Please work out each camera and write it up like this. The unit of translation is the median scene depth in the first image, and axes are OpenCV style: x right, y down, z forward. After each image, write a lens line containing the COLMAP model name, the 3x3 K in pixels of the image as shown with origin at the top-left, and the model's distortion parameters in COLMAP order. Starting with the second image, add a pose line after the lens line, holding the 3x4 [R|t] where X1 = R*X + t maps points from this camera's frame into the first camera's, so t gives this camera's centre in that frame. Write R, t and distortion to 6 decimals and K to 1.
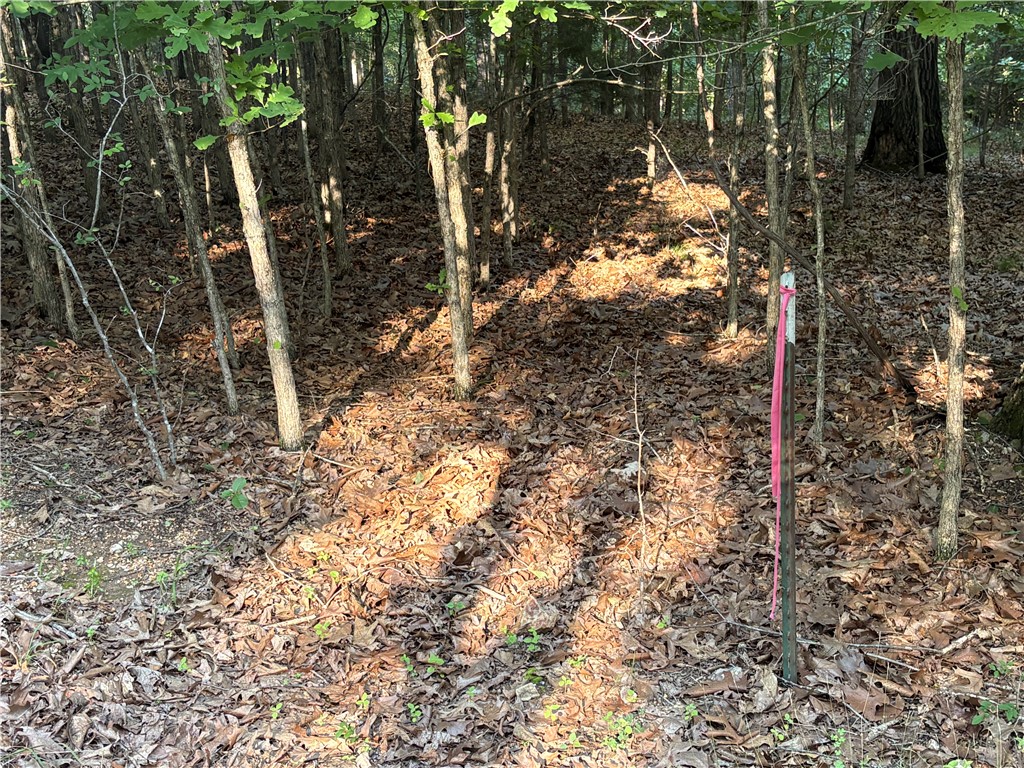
lens RADIAL K [[1520.0, 0, 512.0], [0, 1520.0, 384.0], [0, 0, 1]] dist [-0.005587, -0.002801]
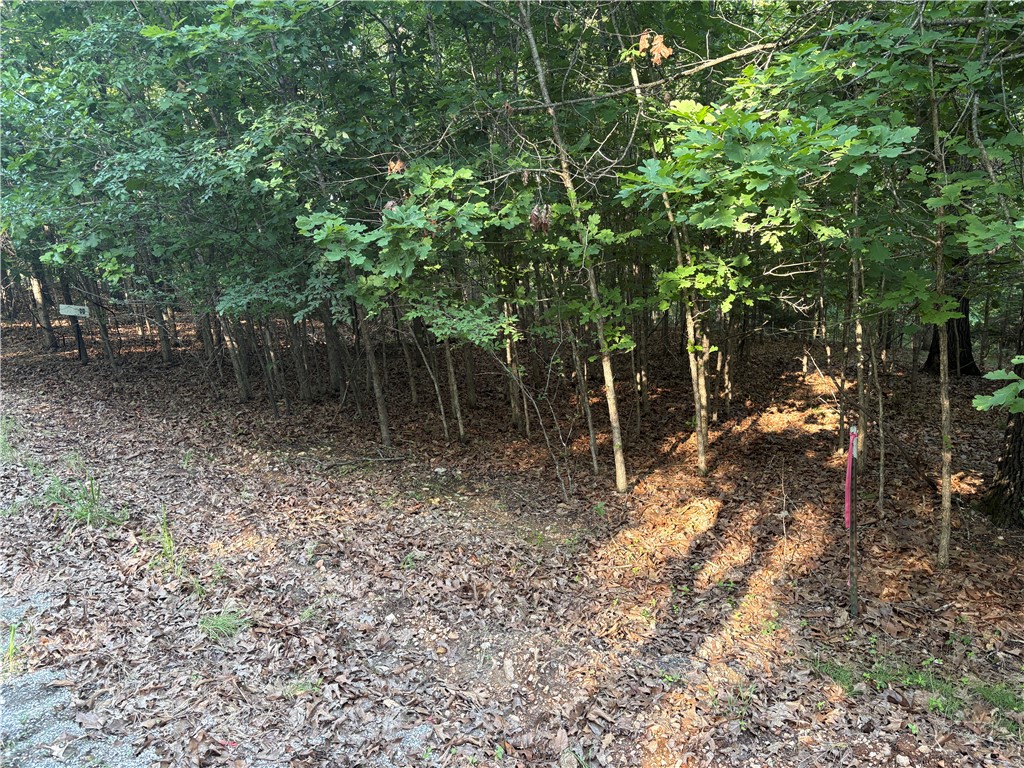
lens RADIAL K [[831.8, 0, 512.0], [0, 831.8, 384.0], [0, 0, 1]] dist [0.141732, -0.174886]
pose [[0.965931, 0.034794, -0.256451, 0.009235], [-0.060585, 0.993787, -0.093363, 0.008401], [0.251610, 0.105719, 0.962037, -0.249246]]
